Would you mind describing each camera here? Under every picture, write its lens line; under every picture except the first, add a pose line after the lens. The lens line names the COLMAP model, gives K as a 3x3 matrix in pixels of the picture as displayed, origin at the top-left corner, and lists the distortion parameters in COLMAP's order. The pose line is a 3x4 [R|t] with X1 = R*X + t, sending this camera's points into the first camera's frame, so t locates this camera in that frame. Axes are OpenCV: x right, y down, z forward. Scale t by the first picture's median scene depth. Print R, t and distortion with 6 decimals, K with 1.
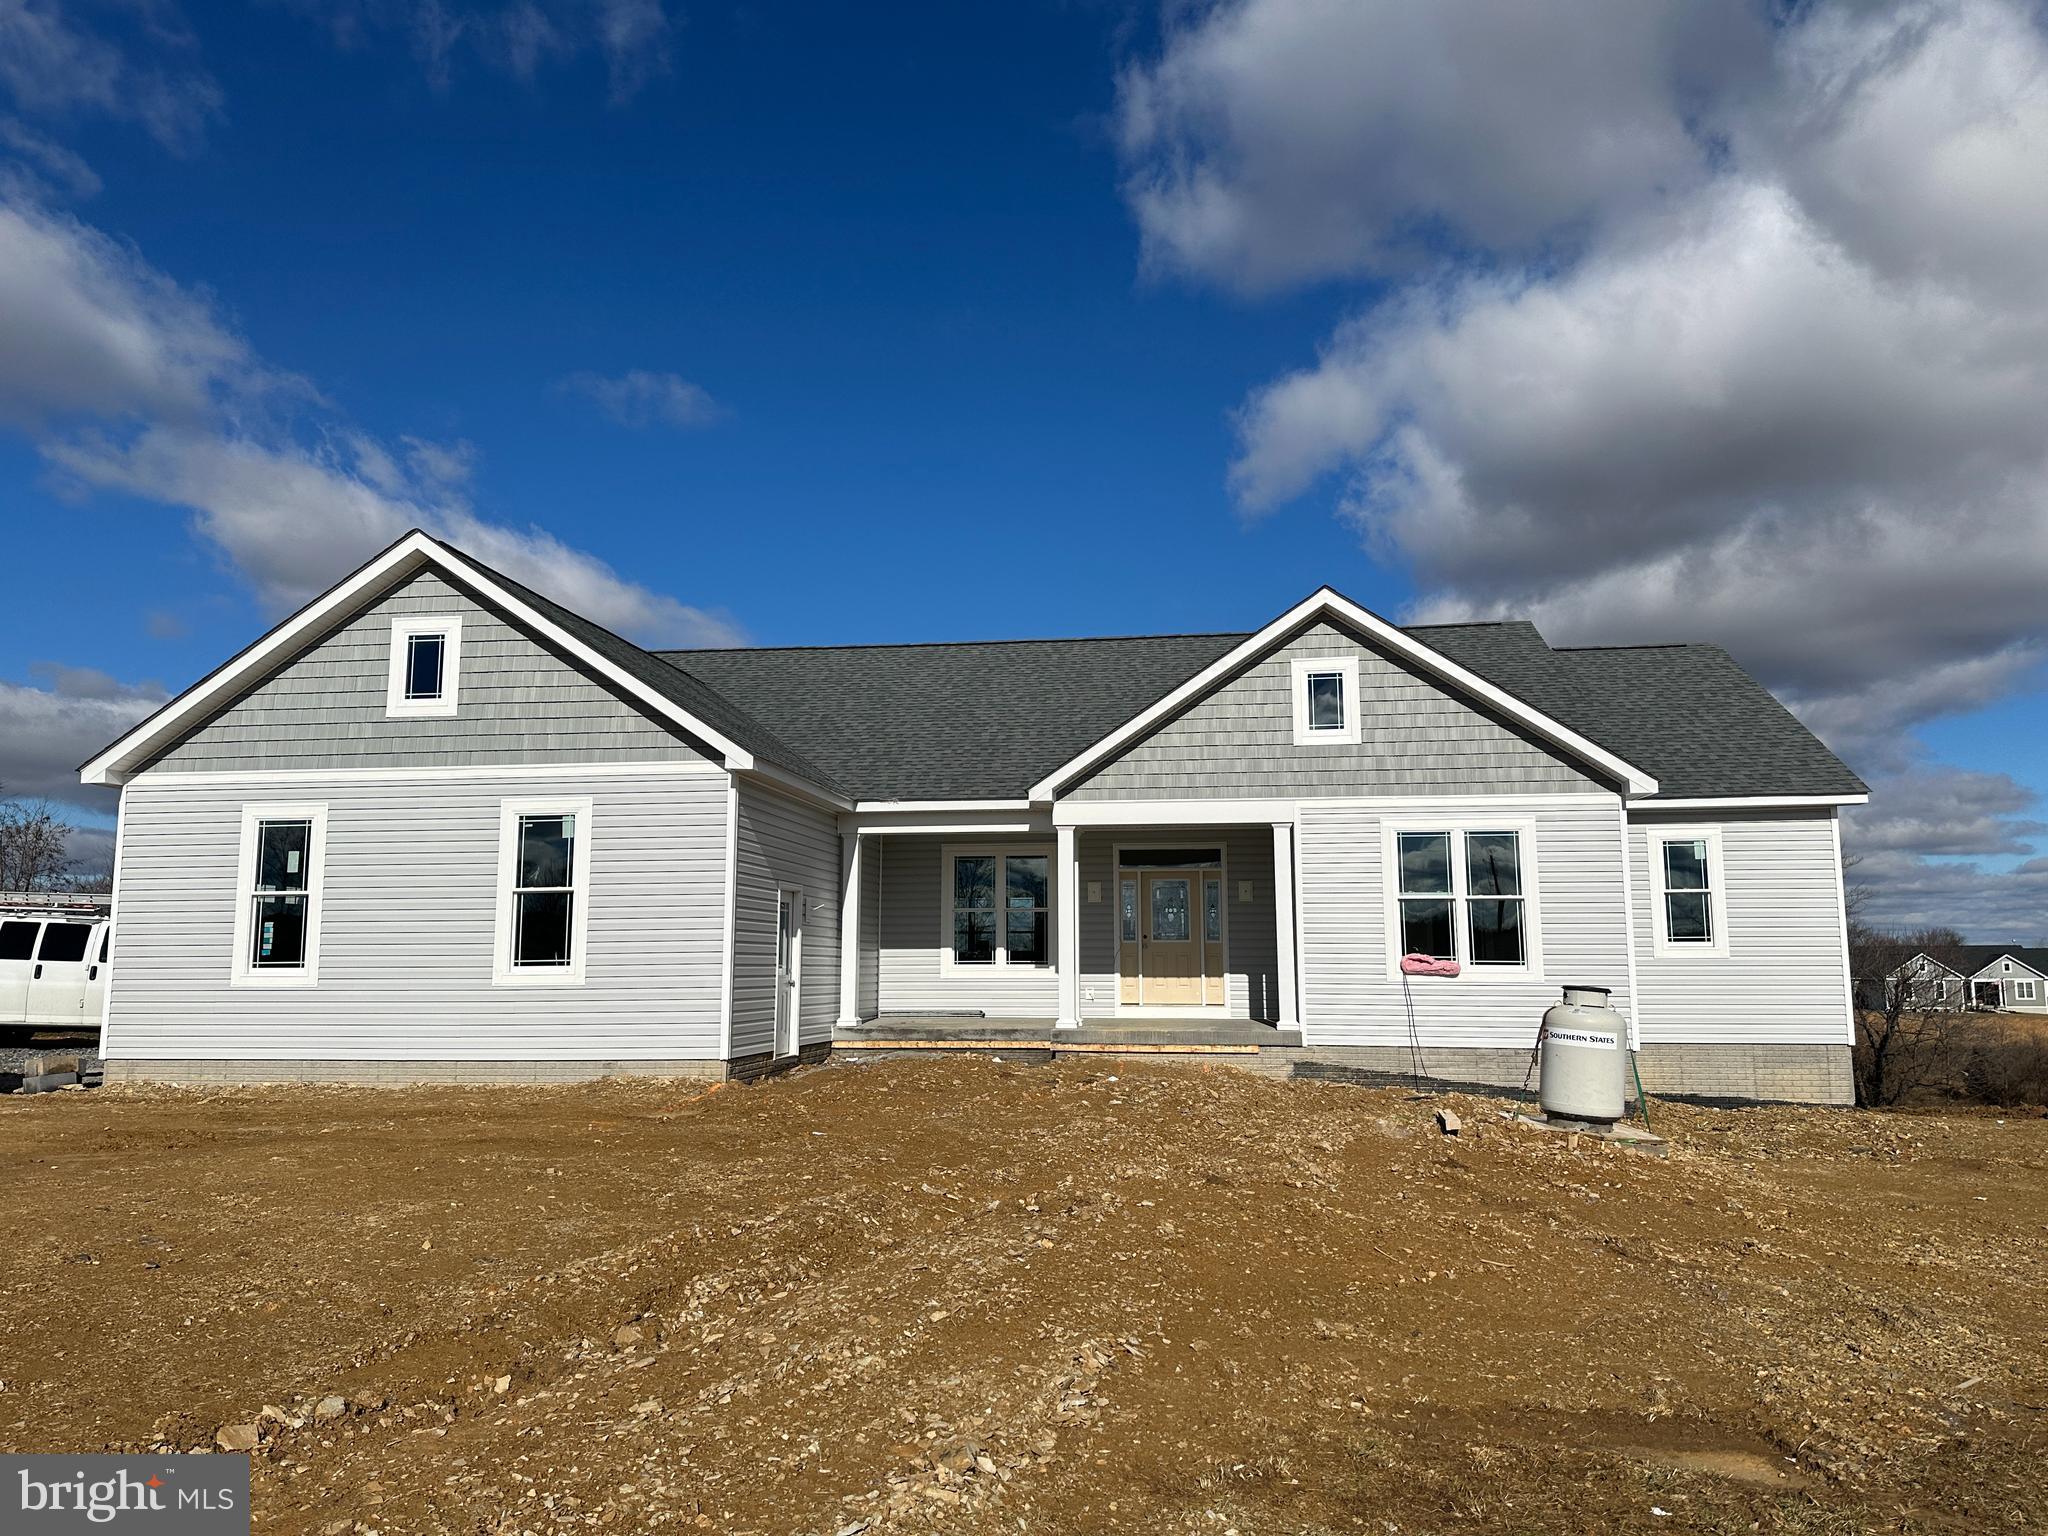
lens RADIAL K [[1464.4, 0, 1015.8], [0, 1464.4, 749.2], [0, 0, 1]] dist [0.136528, -0.186330]
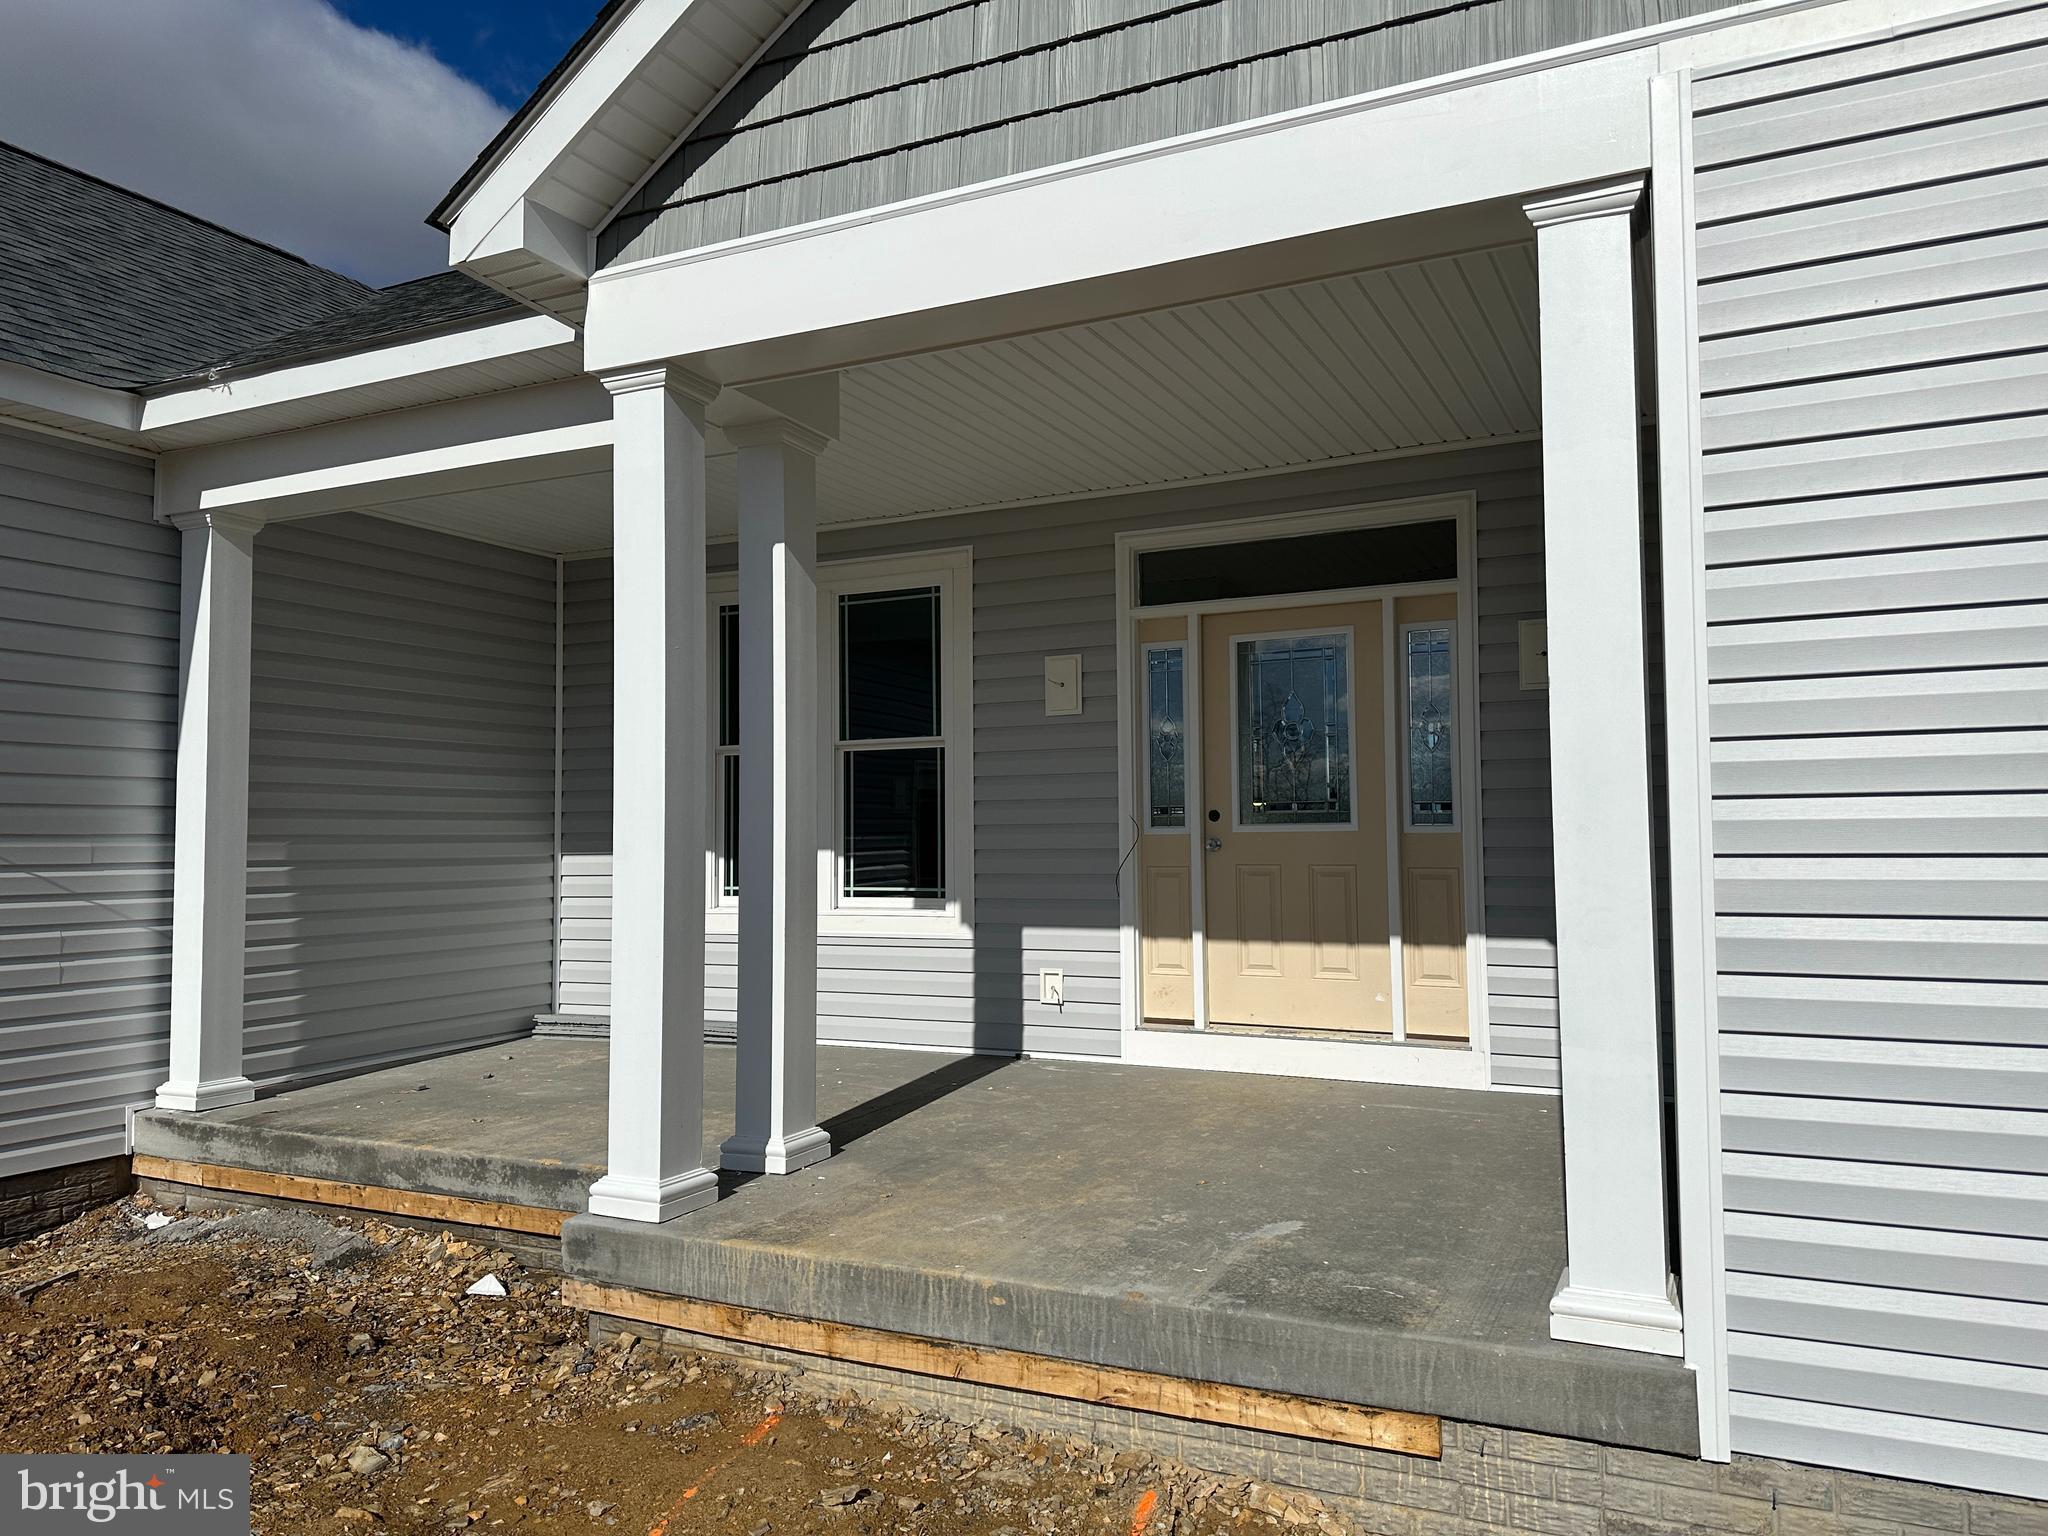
lens RADIAL K [[1464.4, 0, 1015.8], [0, 1464.4, 749.2], [0, 0, 1]] dist [0.136528, -0.186330]
pose [[0.951828, -0.025821, -0.305543, 0.160500], [0.054454, 0.994843, 0.085564, 0.092591], [0.301758, -0.098081, 0.948326, 0.757178]]
